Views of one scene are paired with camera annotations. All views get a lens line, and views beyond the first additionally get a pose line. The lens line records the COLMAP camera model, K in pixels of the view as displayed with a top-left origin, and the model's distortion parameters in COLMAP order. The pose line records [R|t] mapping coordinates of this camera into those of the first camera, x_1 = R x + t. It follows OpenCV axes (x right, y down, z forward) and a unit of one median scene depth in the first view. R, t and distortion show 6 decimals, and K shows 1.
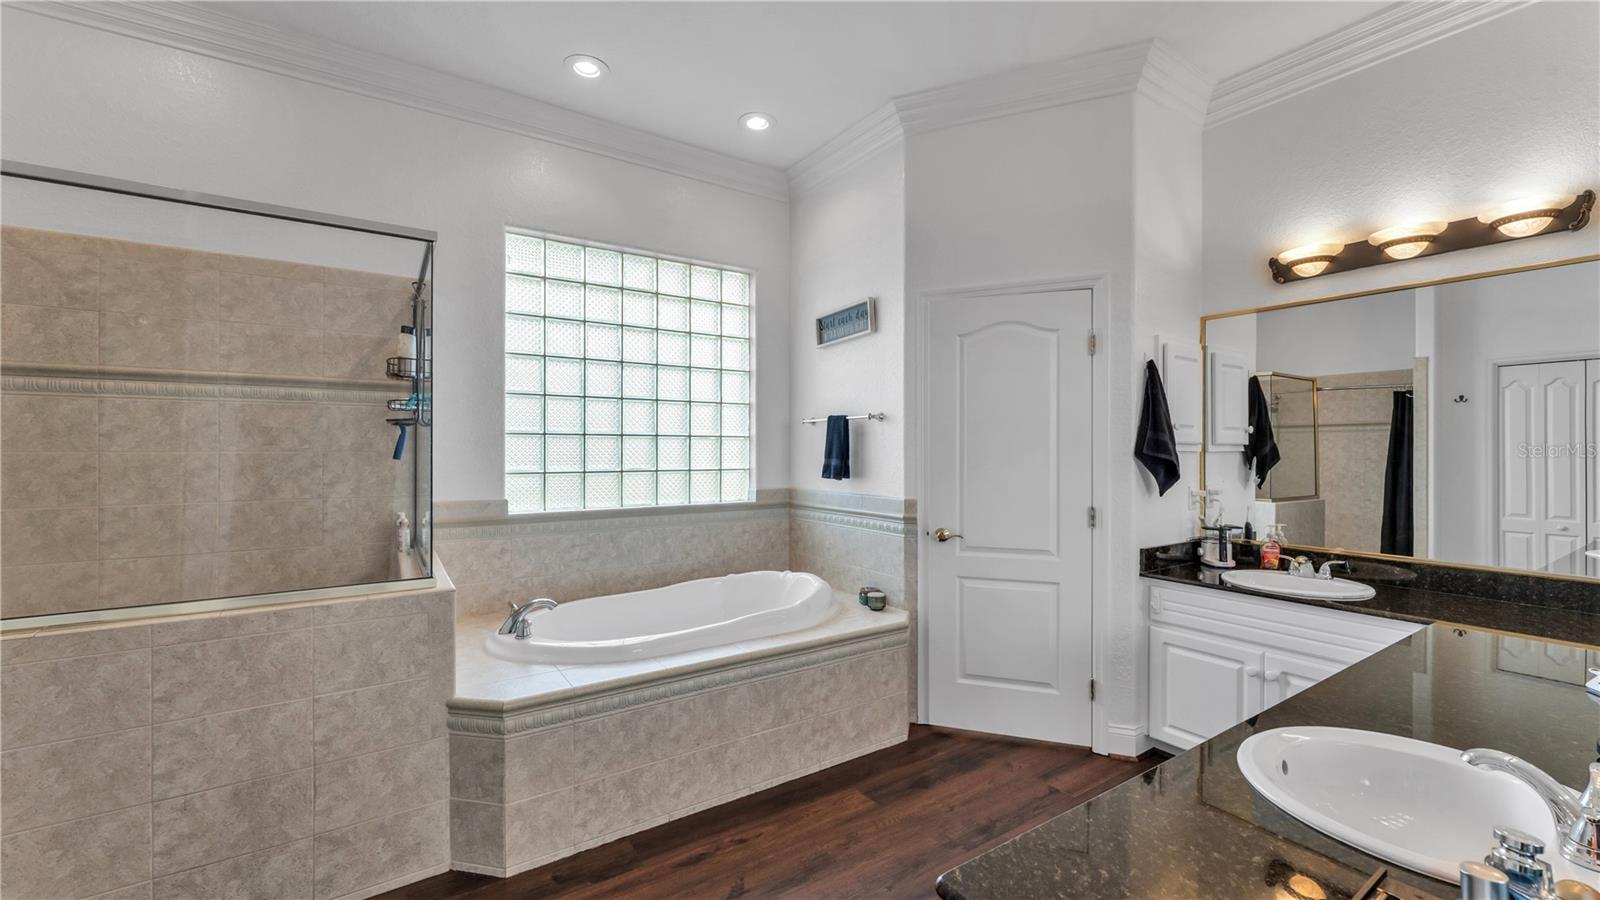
lens RADIAL K [[650.2, 0, 800.0], [0, 650.2, 450.0], [0, 0, 1]] dist [0.000711, 0.000065]
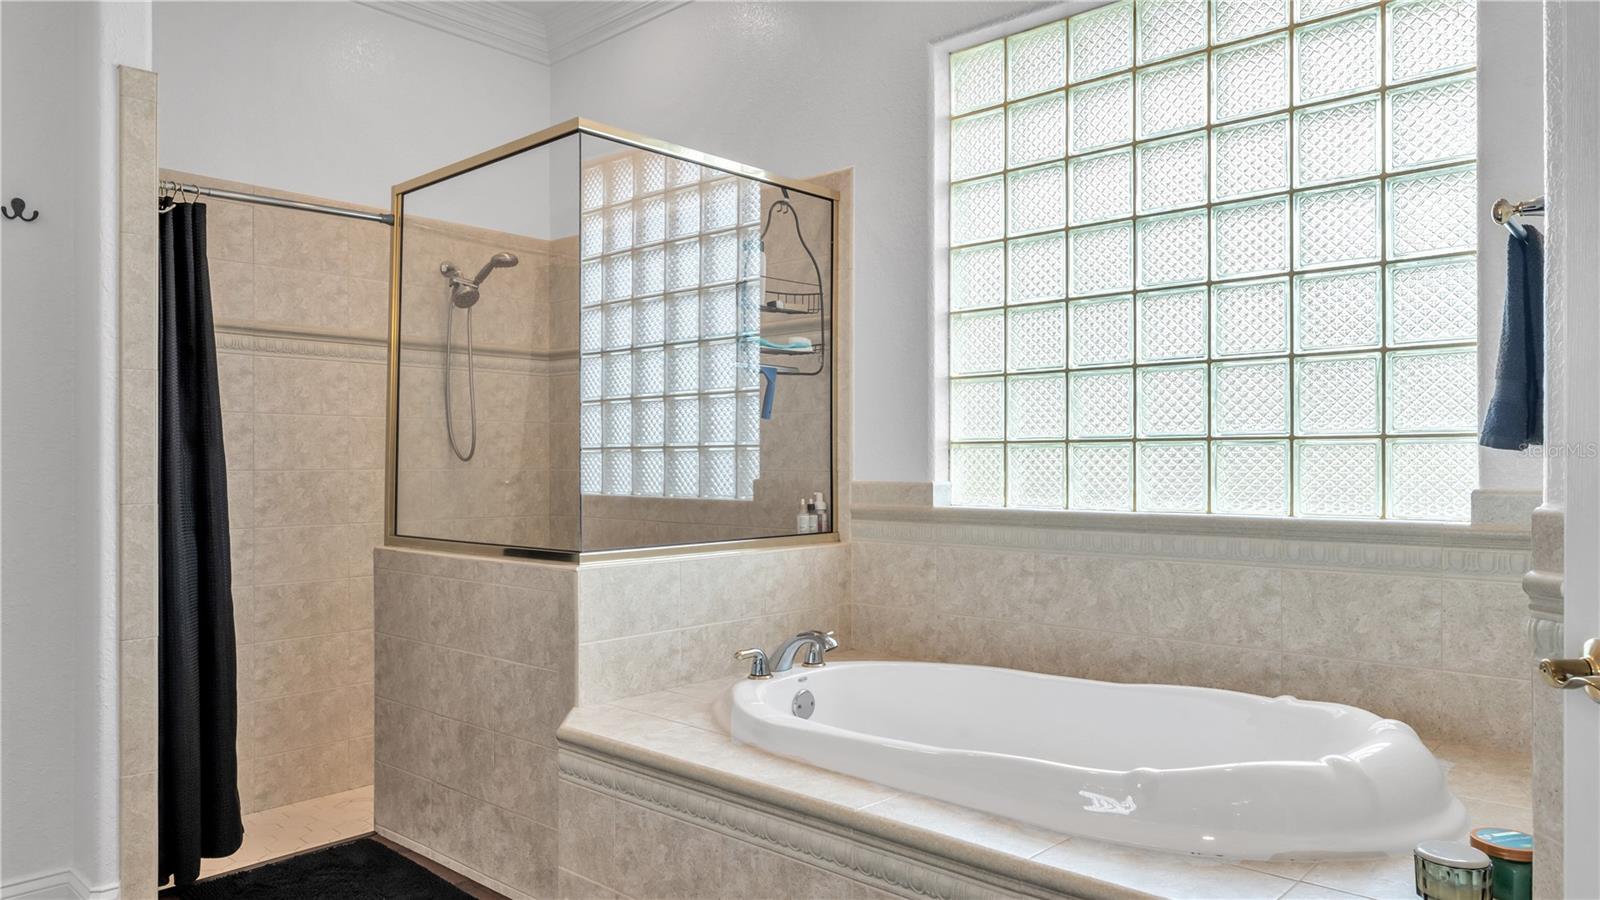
lens RADIAL K [[1052.9, 0, 800.0], [0, 1052.9, 450.0], [0, 0, 1]] dist [-0.000973, -0.000033]
pose [[0.223756, -0.014891, -0.974531, 0.508679], [0.000487, 0.999885, -0.015166, 0.059879], [0.974645, 0.002919, 0.223737, 0.652146]]
